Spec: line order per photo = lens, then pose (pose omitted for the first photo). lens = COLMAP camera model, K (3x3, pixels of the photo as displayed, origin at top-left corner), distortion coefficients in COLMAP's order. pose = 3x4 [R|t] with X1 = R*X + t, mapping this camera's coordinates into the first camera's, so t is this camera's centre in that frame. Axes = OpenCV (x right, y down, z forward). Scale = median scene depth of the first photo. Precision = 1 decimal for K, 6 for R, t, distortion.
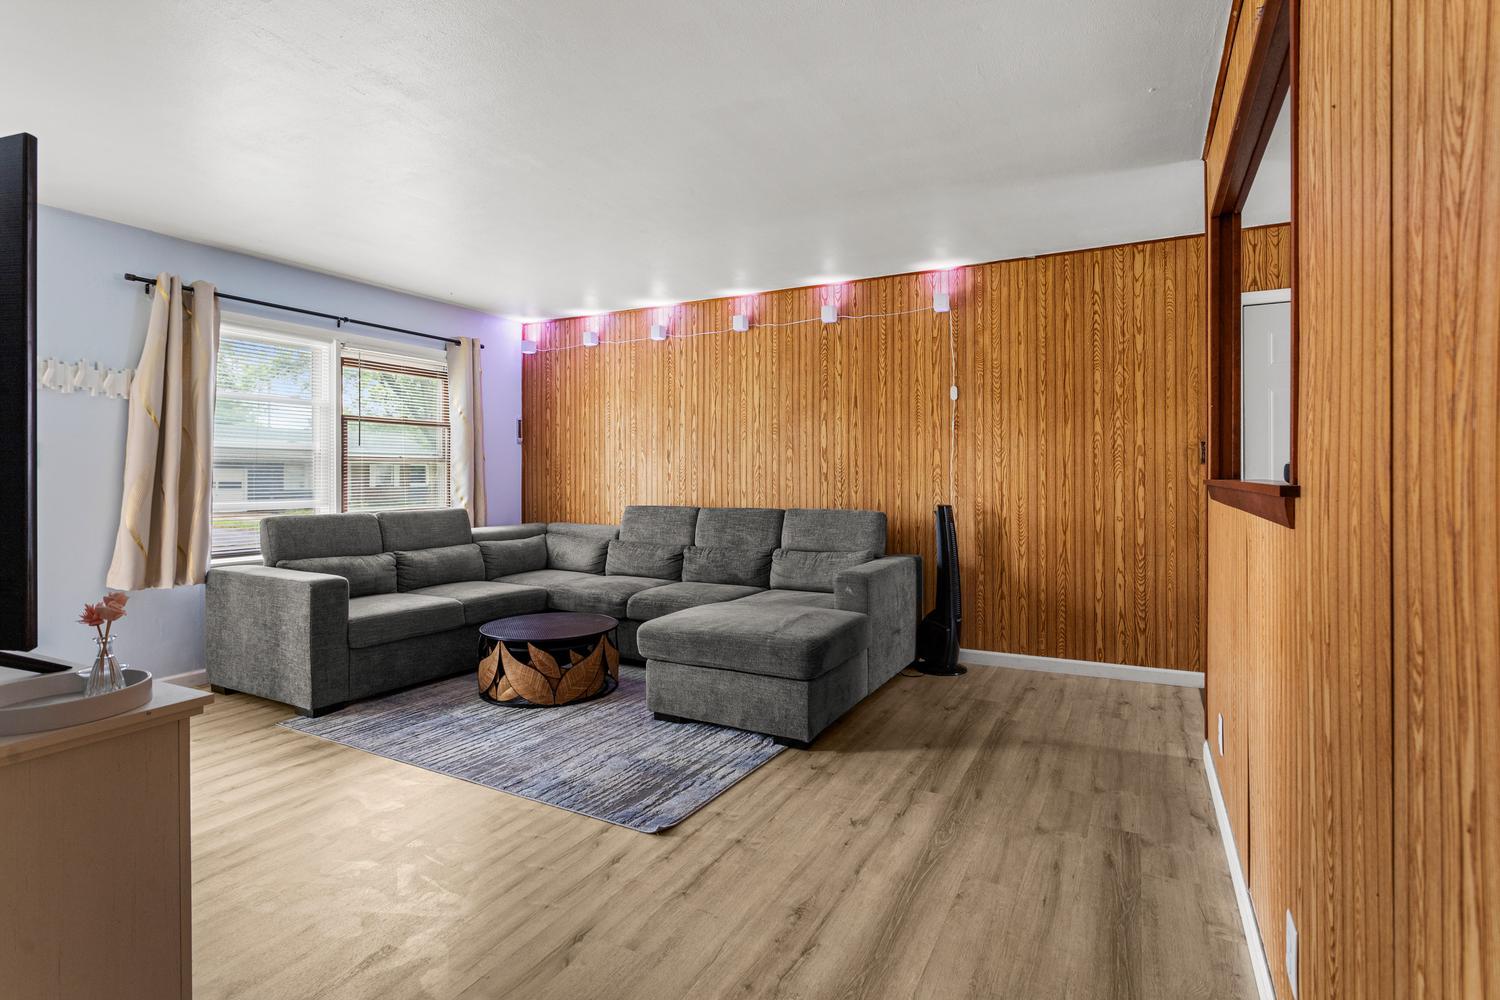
lens RADIAL K [[737.3, 0, 750.4], [0, 737.3, 490.1], [0, 0, 1]] dist [0.003556, 0.001064]
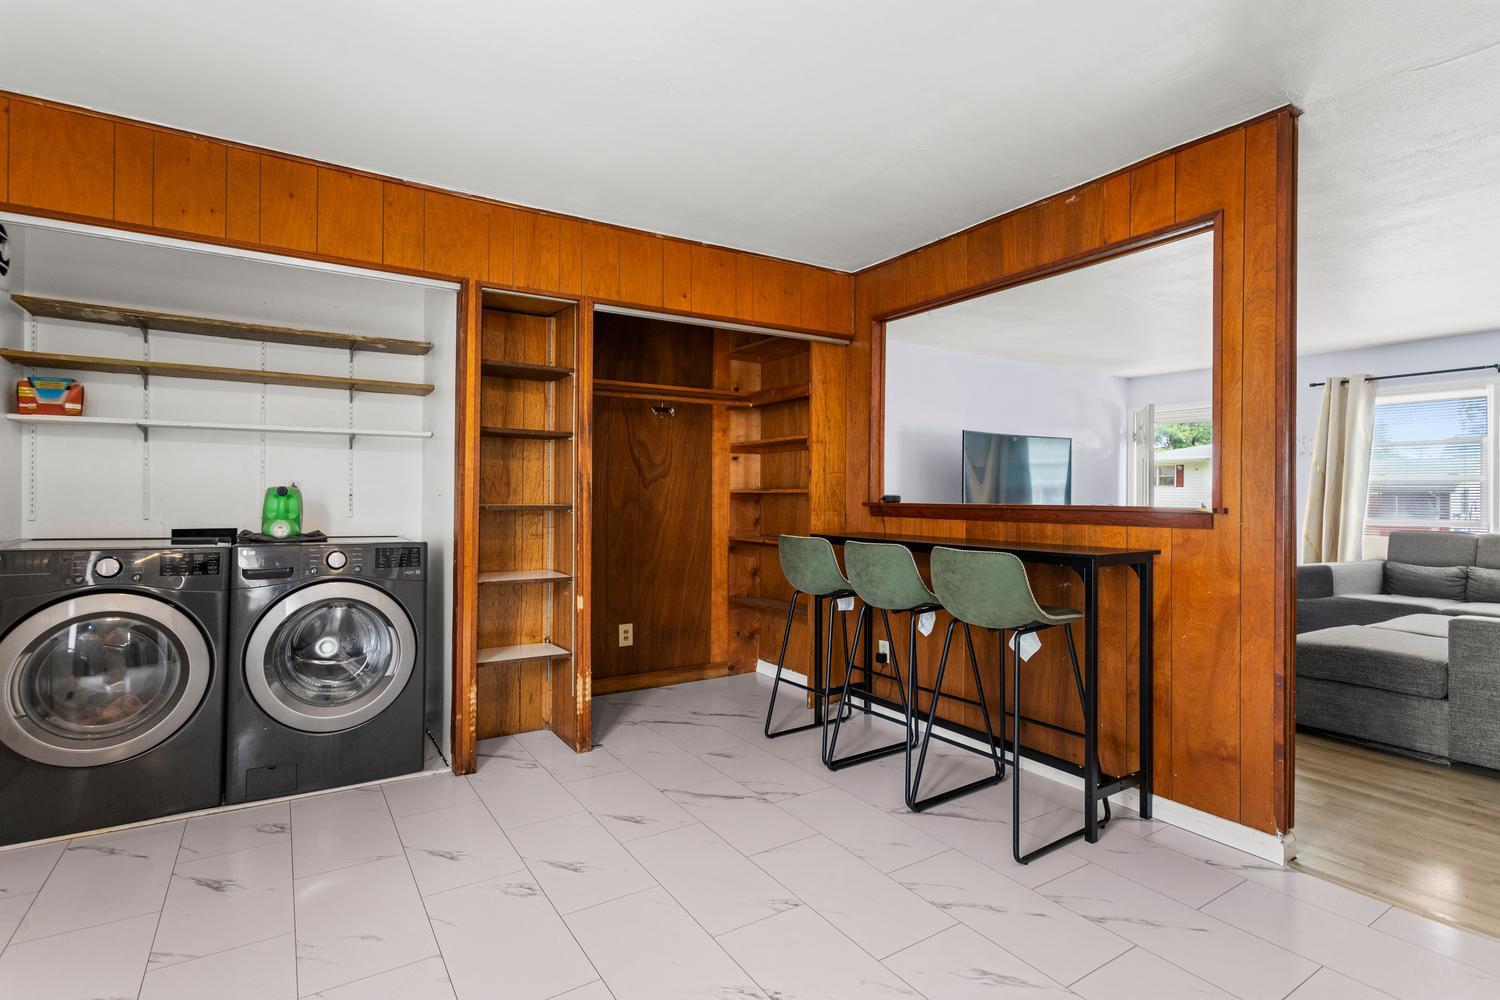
lens RADIAL K [[731.2, 0, 748.9], [0, 731.2, 491.9], [0, 0, 1]] dist [0.001905, 0.001252]
pose [[-0.491526, -0.004906, -0.870849, 1.016626], [-0.020779, 0.999766, 0.006096, -0.016261], [0.870615, 0.021092, -0.491513, 0.546176]]
